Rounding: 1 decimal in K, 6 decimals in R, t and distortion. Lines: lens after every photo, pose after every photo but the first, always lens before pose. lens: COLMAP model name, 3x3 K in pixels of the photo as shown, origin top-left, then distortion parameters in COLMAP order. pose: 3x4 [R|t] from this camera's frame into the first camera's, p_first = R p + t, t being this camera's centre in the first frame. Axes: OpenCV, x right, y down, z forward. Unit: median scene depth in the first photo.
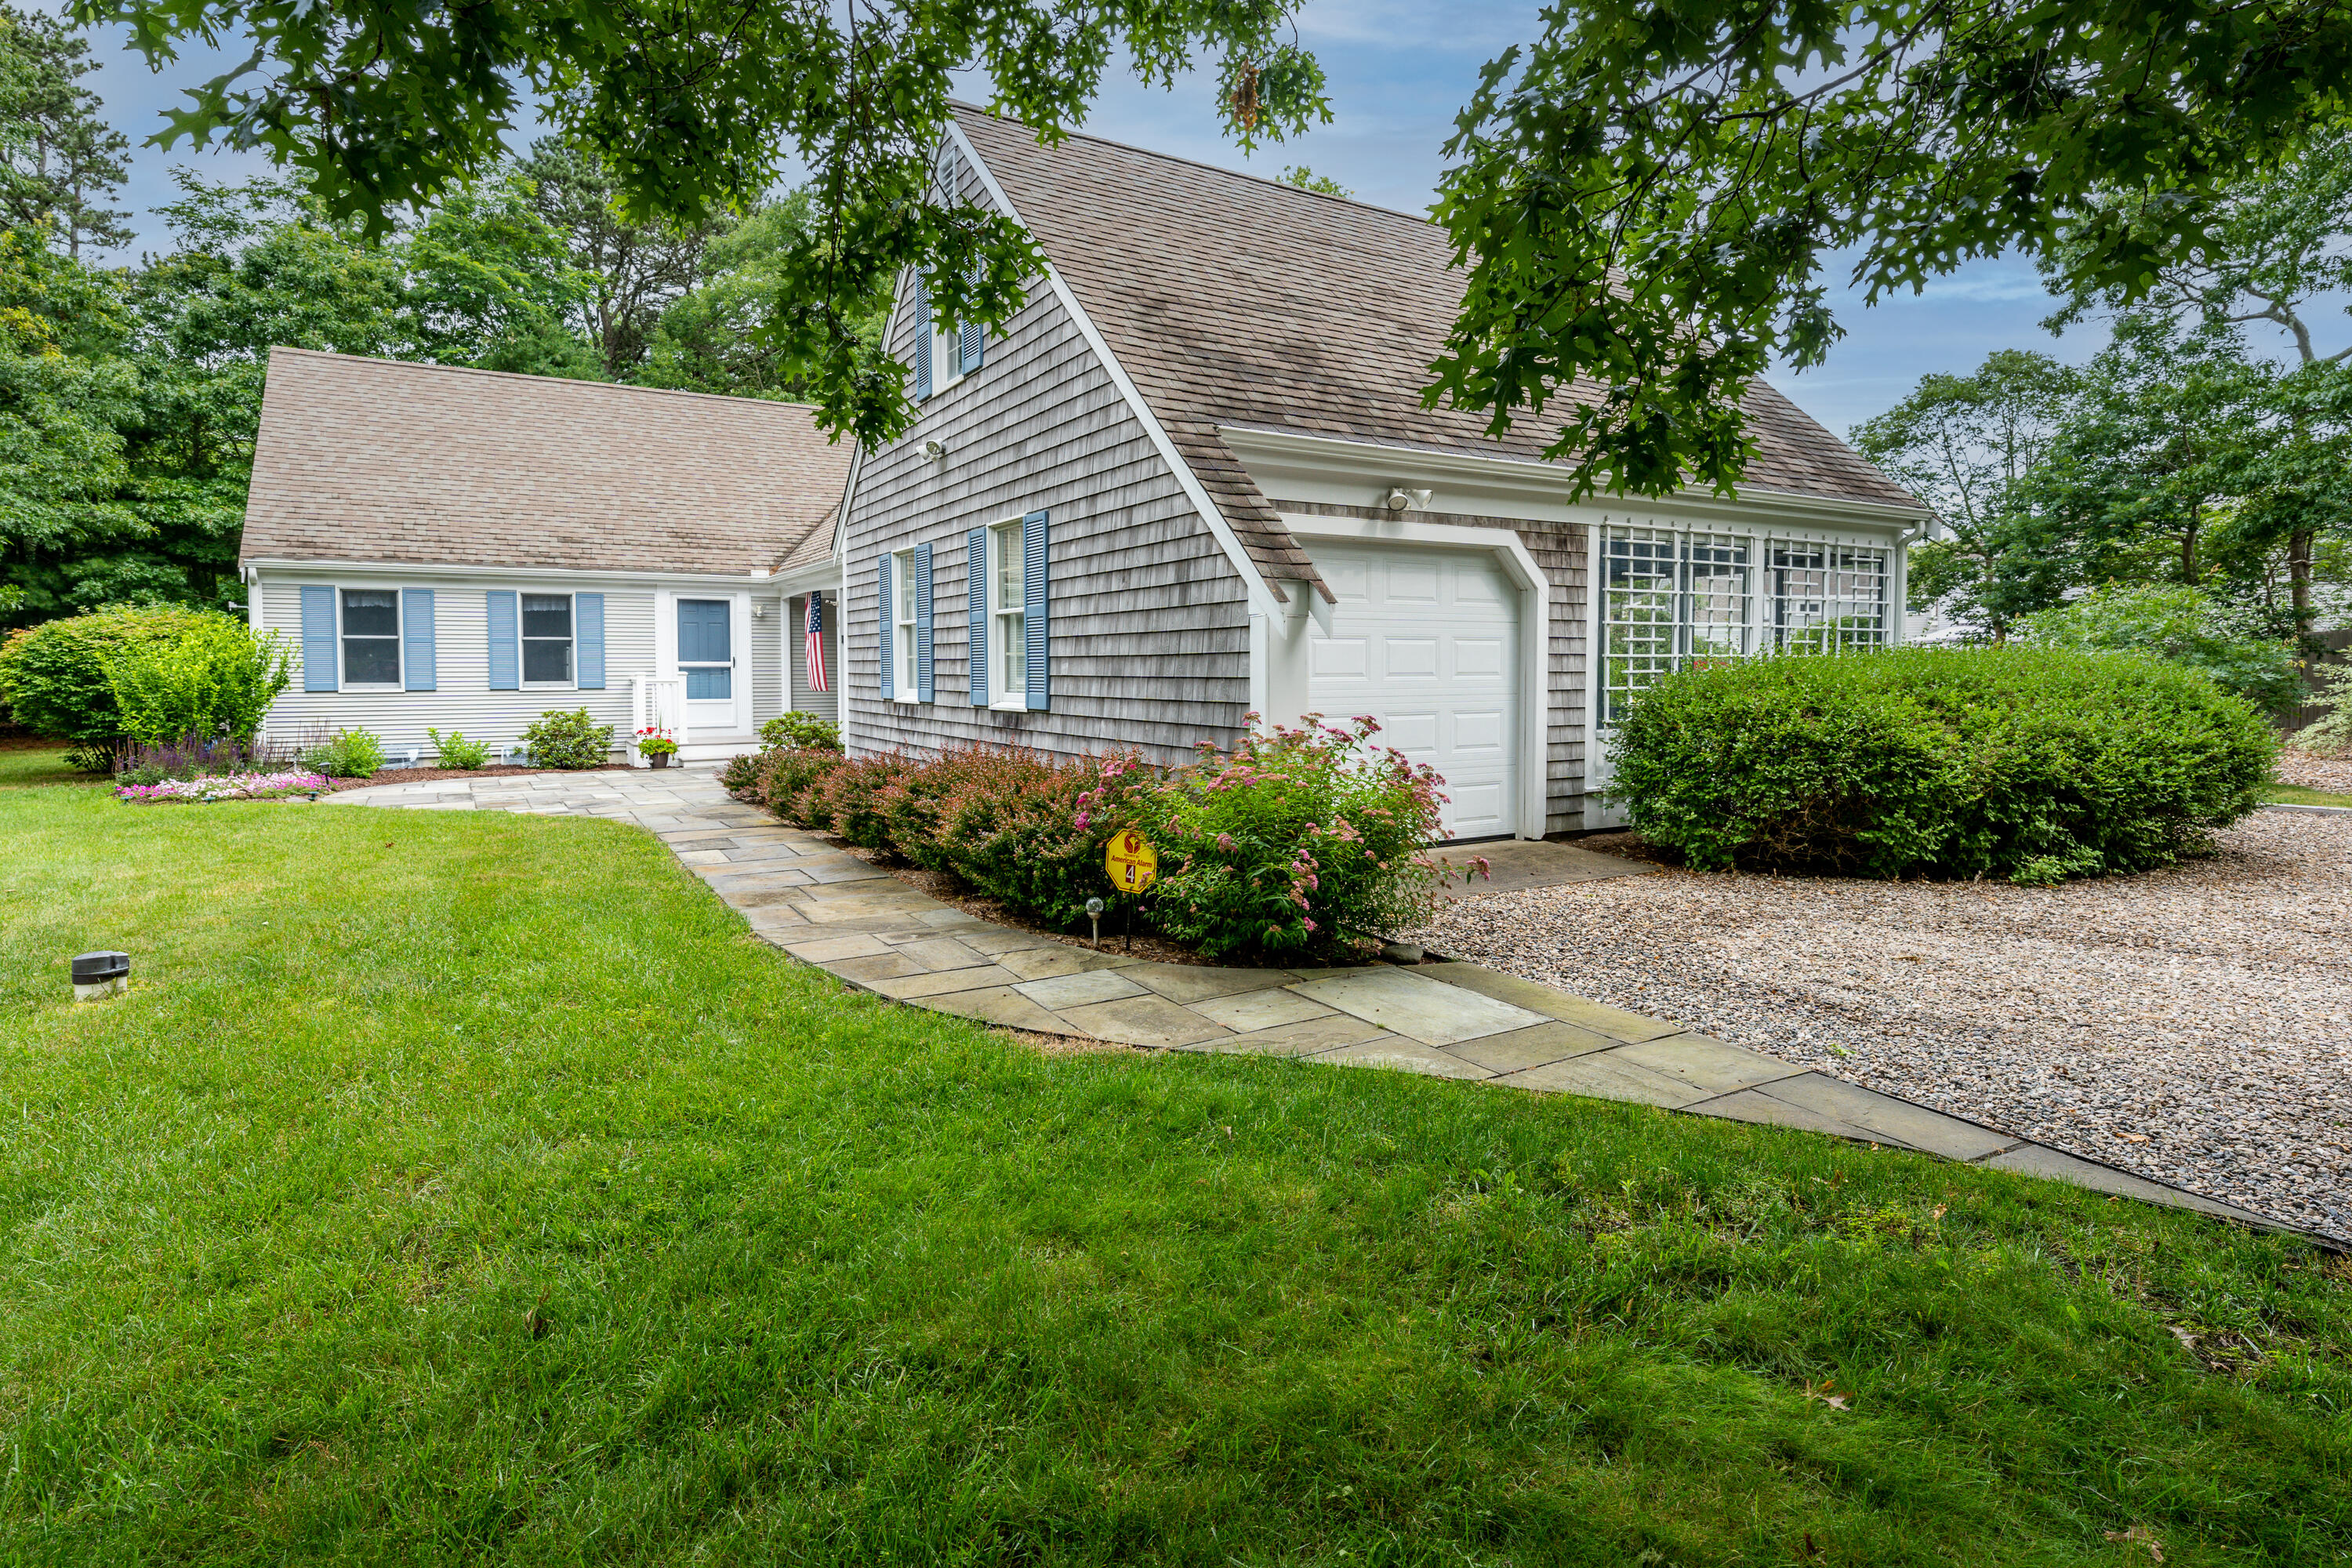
lens RADIAL K [[1203.8, 0, 1174.5], [0, 1203.8, 729.2], [0, 0, 1]] dist [-0.002196, -0.000432]
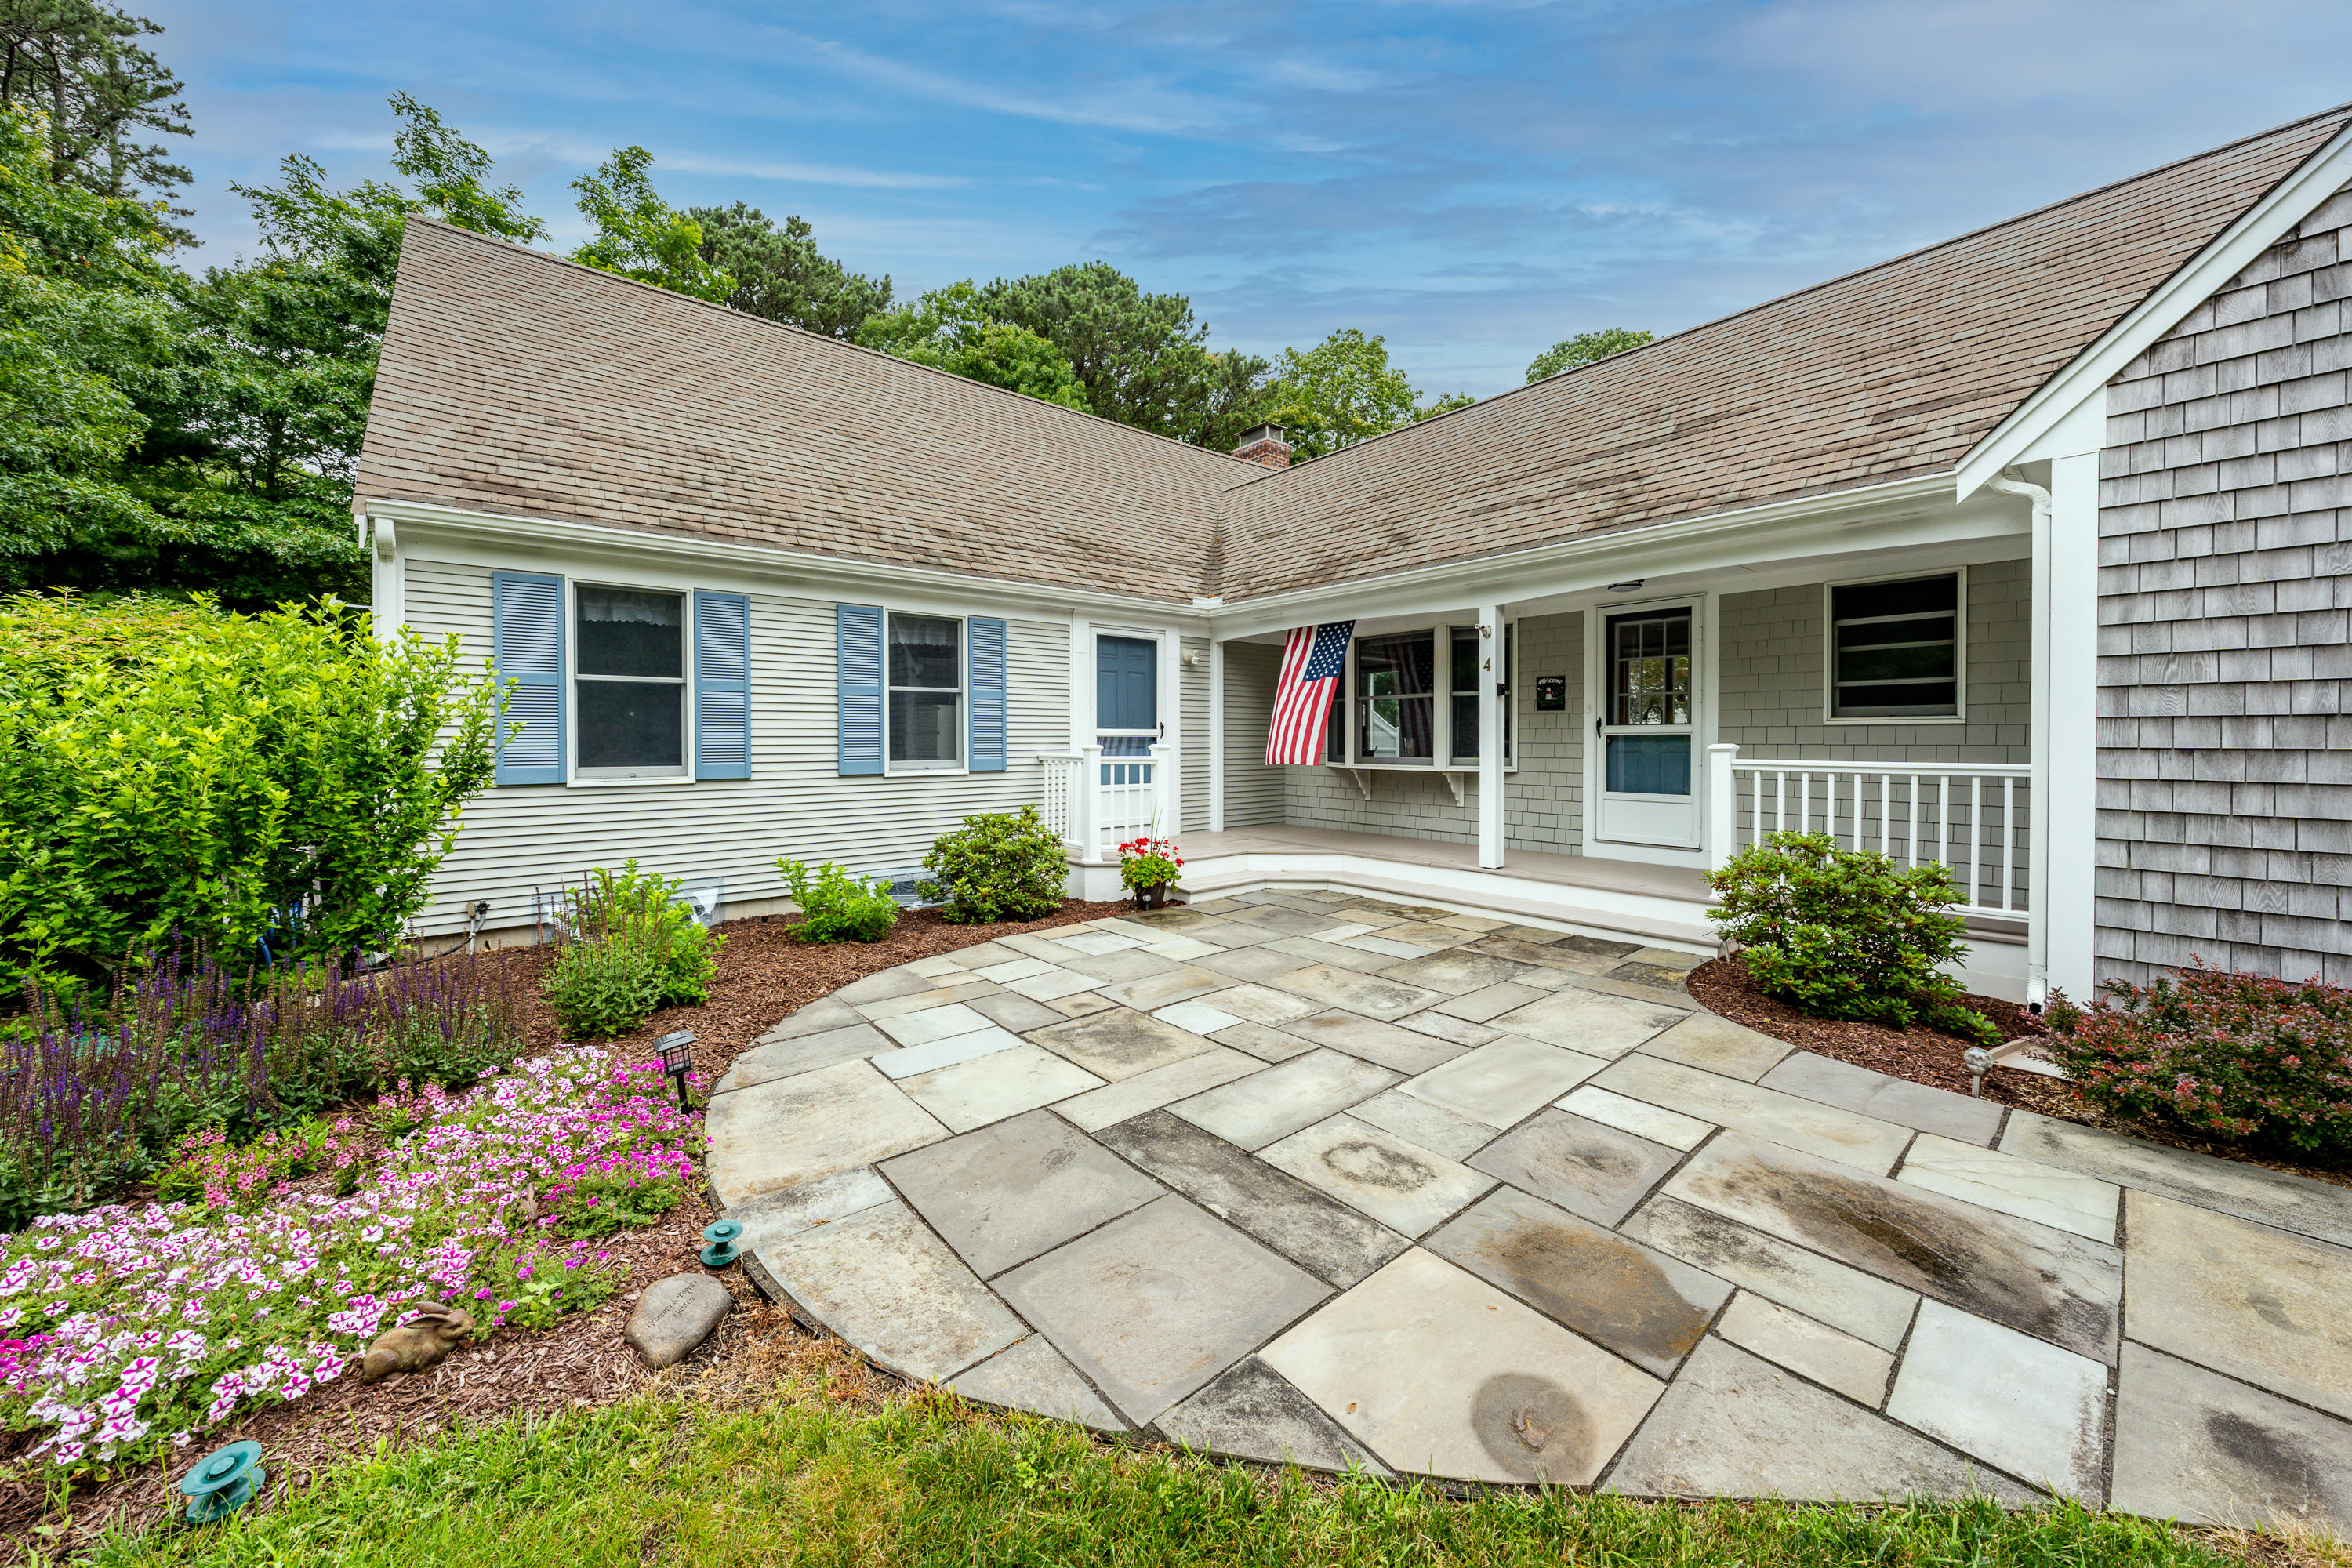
lens RADIAL K [[819.9, 0, 1187.7], [0, 819.9, 749.2], [0, 0, 1]] dist [-0.002555, -0.000006]
pose [[0.987080, -0.004038, 0.160180, -0.467184], [0.010229, 0.999231, -0.037846, -0.029028], [-0.159904, 0.038996, 0.986362, 0.587197]]
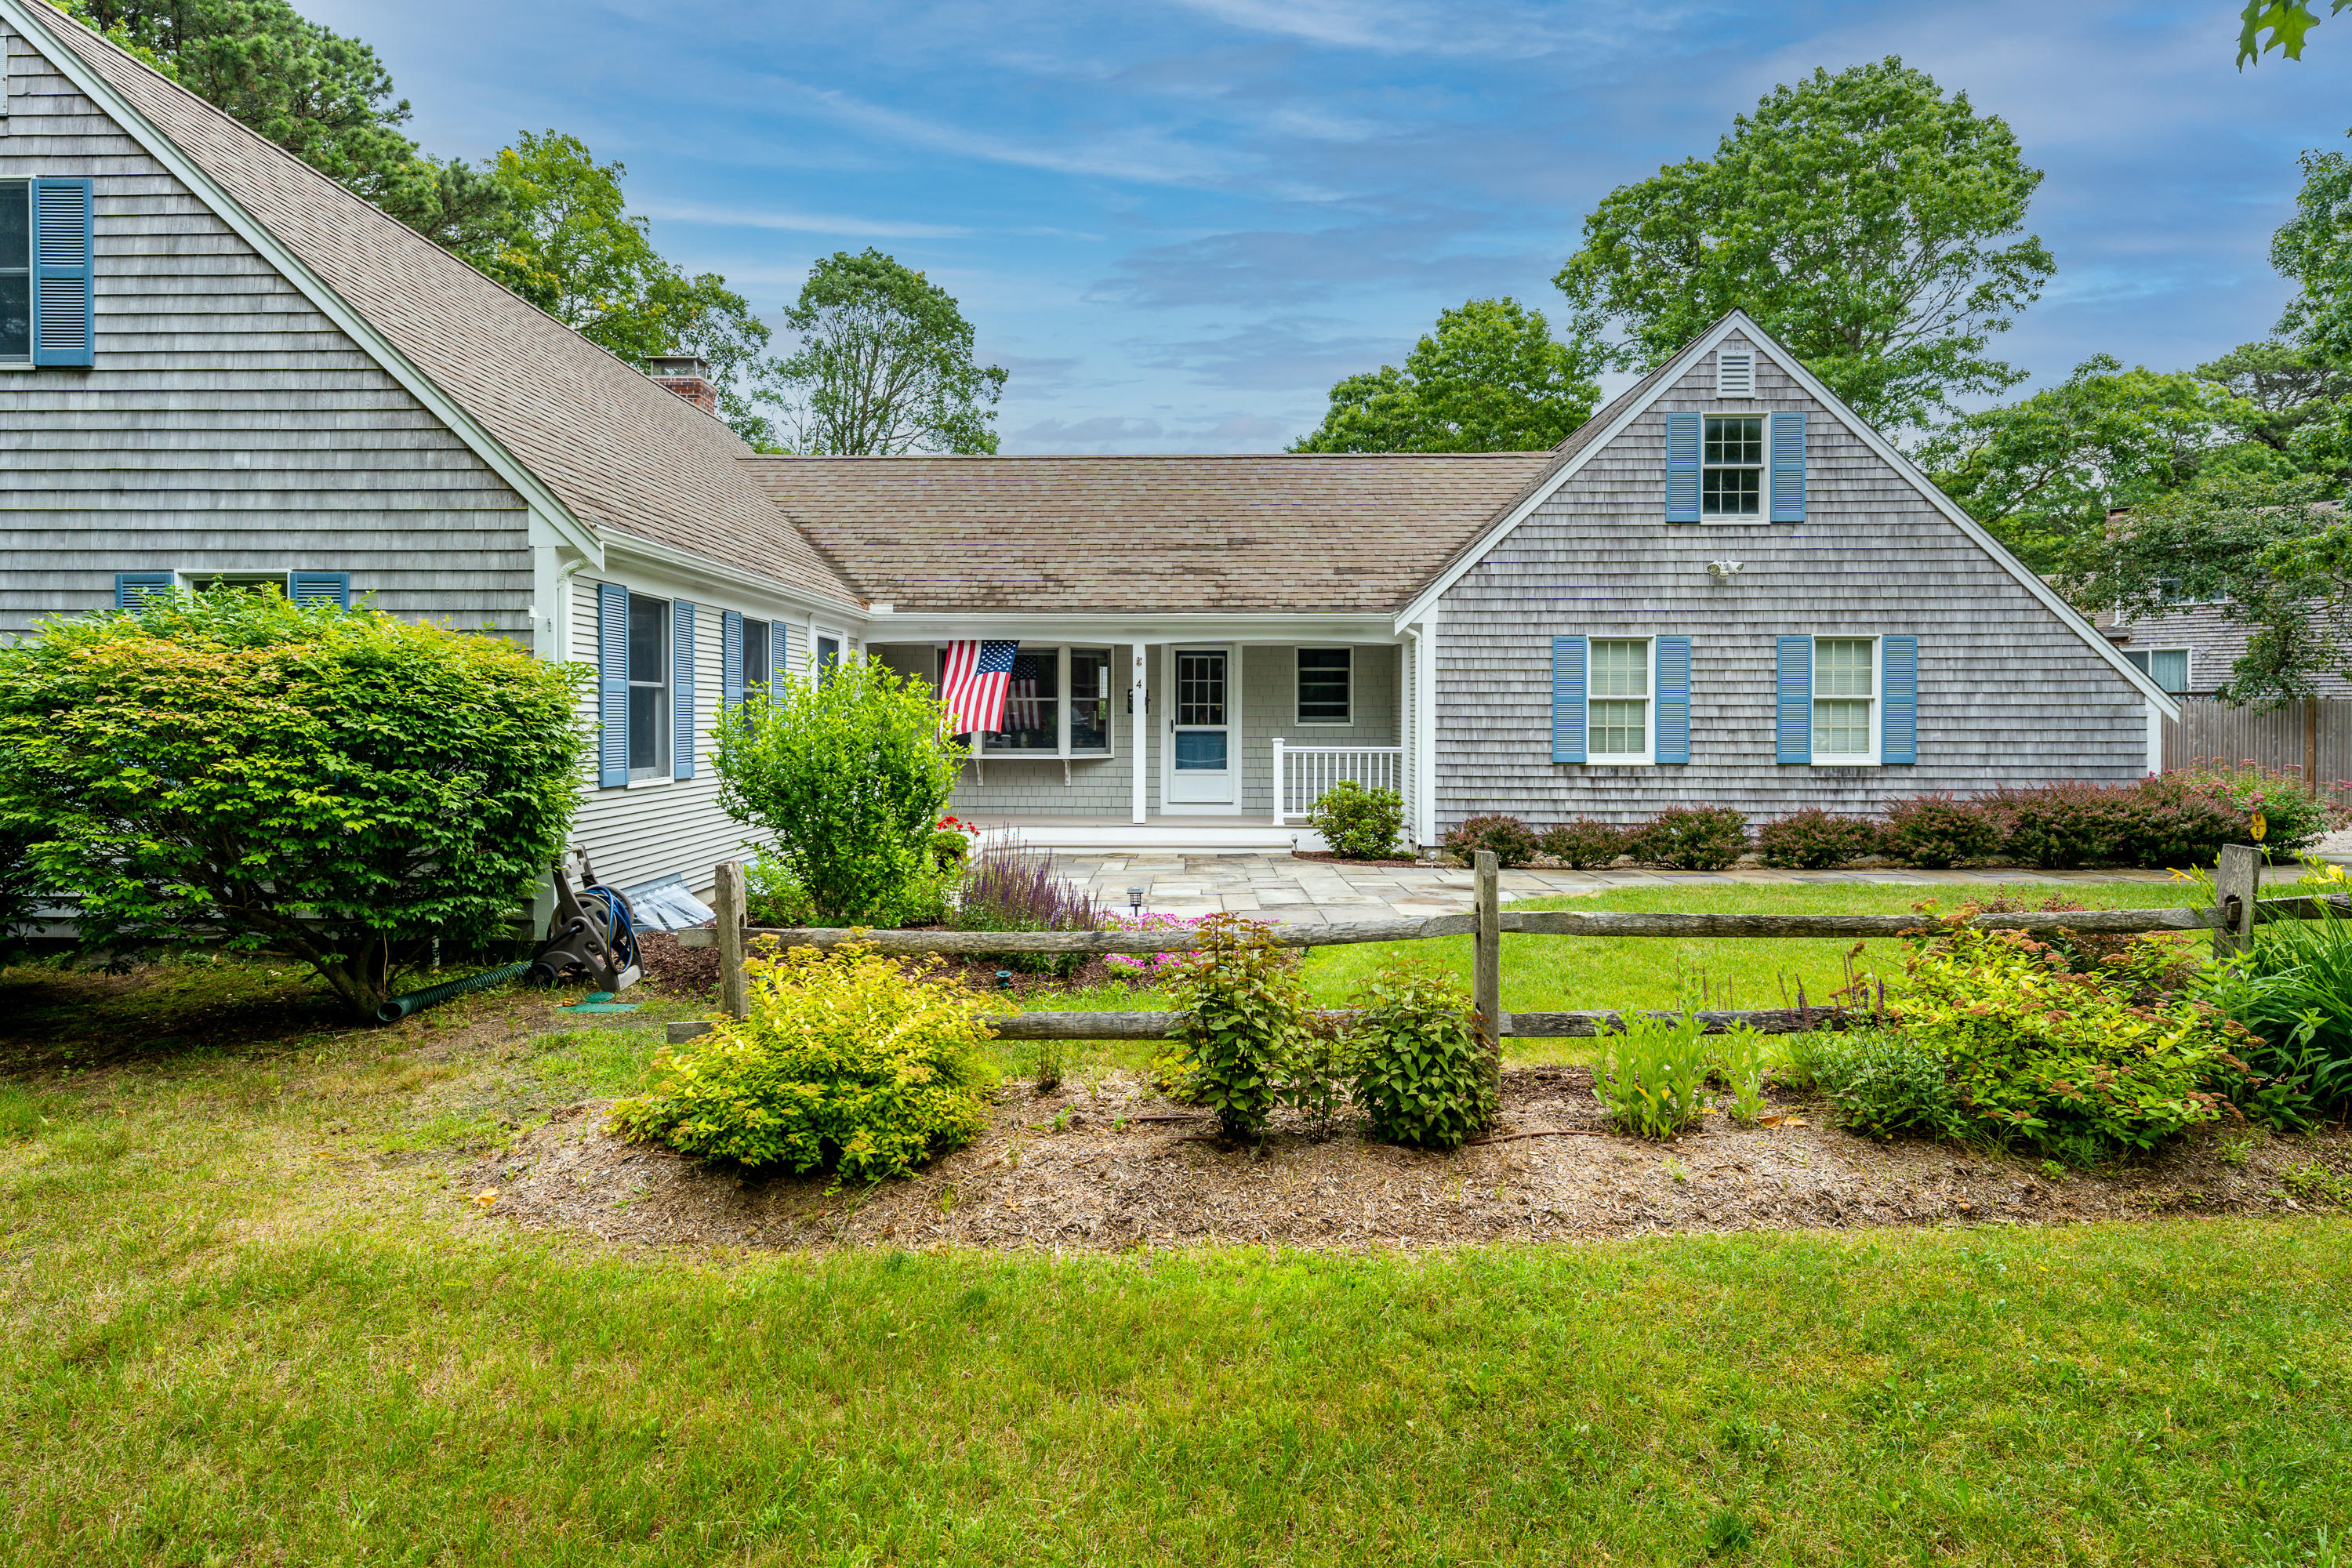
lens RADIAL K [[1203.8, 0, 1174.5], [0, 1203.8, 729.2], [0, 0, 1]] dist [-0.002196, -0.000432]
pose [[0.534154, -0.005908, 0.845367, -0.954655], [0.040567, 0.999003, -0.018651, -0.034315], [-0.844413, 0.044256, 0.533861, 0.481474]]
